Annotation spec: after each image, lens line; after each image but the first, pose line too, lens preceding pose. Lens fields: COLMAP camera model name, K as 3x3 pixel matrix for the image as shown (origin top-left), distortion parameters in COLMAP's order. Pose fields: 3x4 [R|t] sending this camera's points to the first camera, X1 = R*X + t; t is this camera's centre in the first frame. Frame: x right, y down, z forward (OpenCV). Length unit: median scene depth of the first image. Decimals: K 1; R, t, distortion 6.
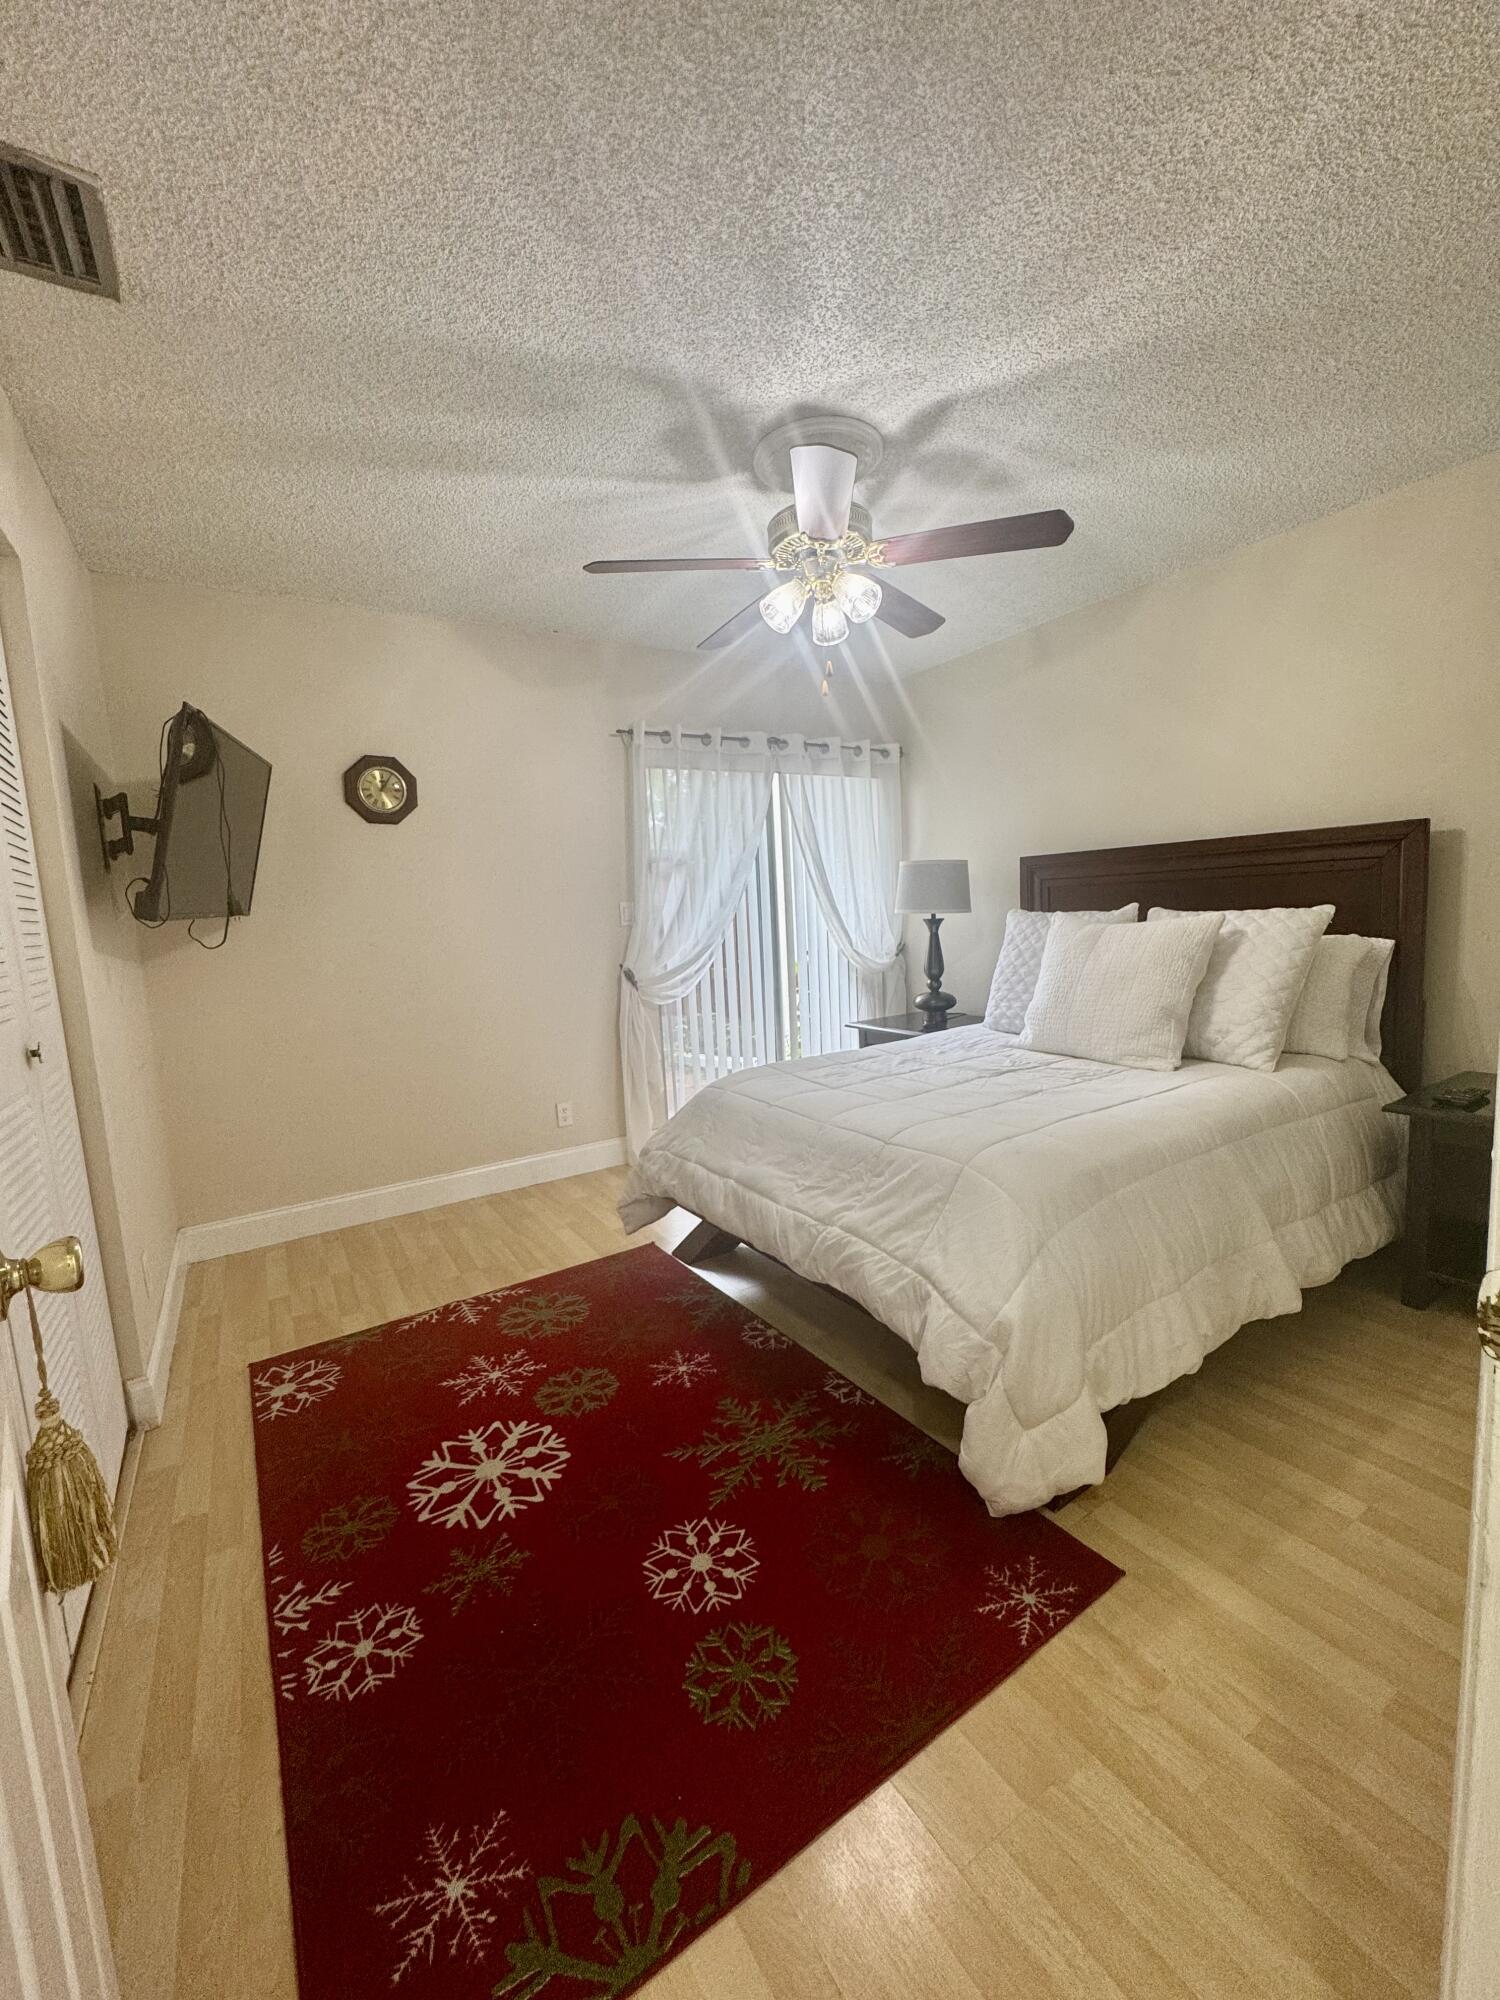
lens RADIAL K [[801.4, 0, 749.5], [0, 801.4, 999.5], [0, 0, 1]] dist [-0.002291, 0.000570]
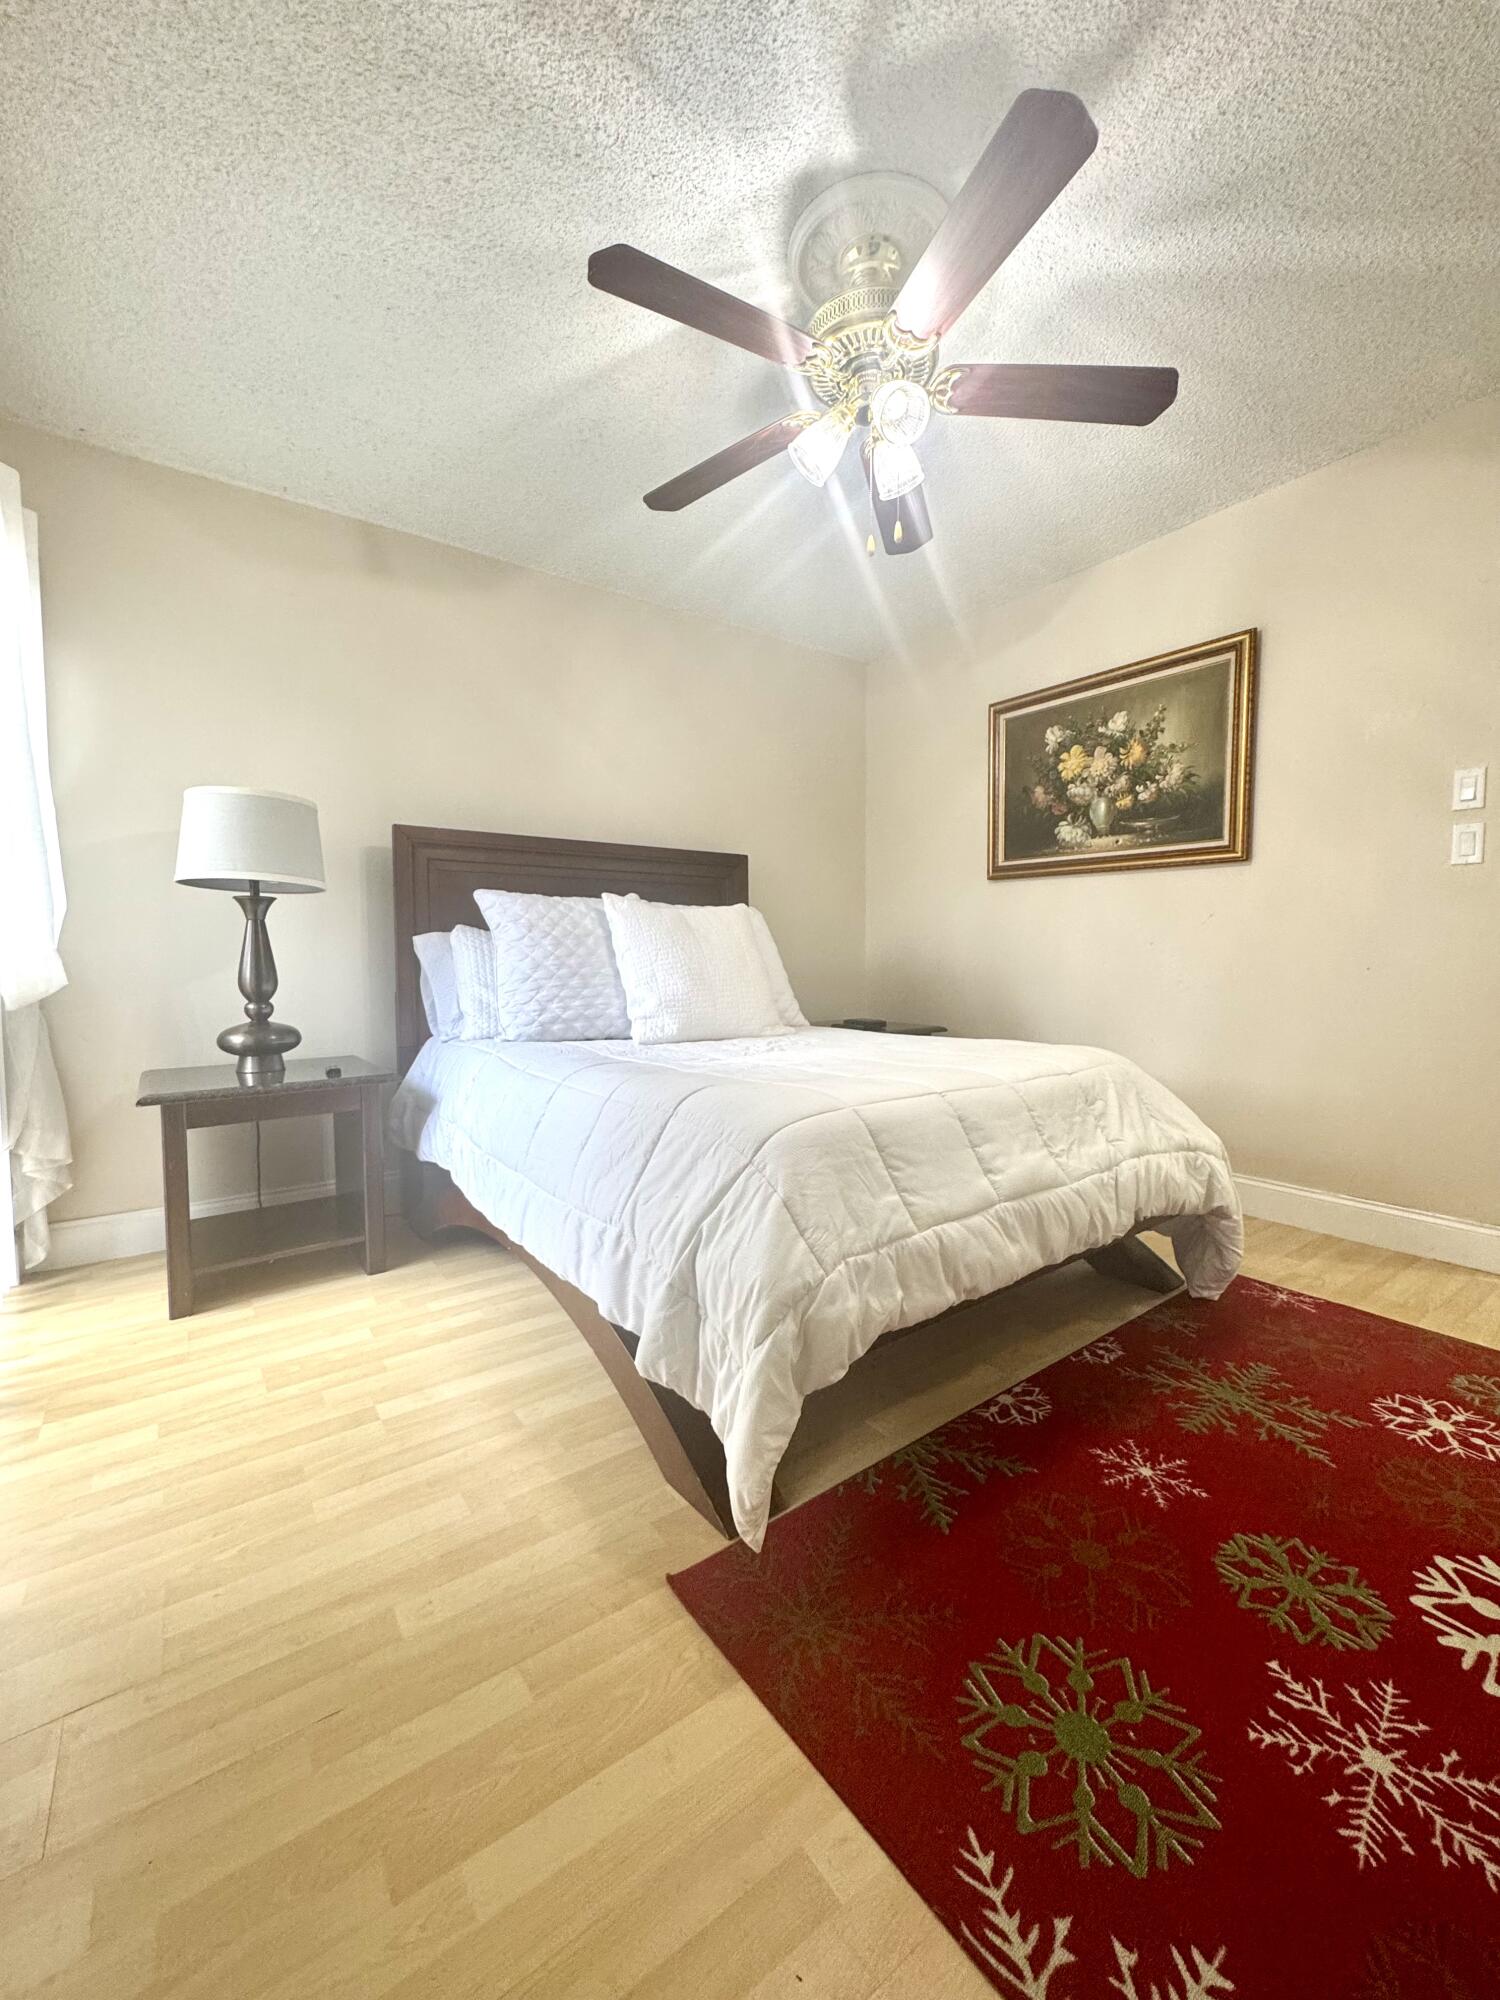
lens RADIAL K [[801.4, 0, 748.5], [0, 801.4, 995.3], [0, 0, 1]] dist [-0.002291, 0.000570]
pose [[-0.064003, 0.004115, 0.997941, -0.736061], [0.125966, 0.992027, 0.003988, 0.025004], [-0.989968, 0.125962, -0.064011, 1.335914]]
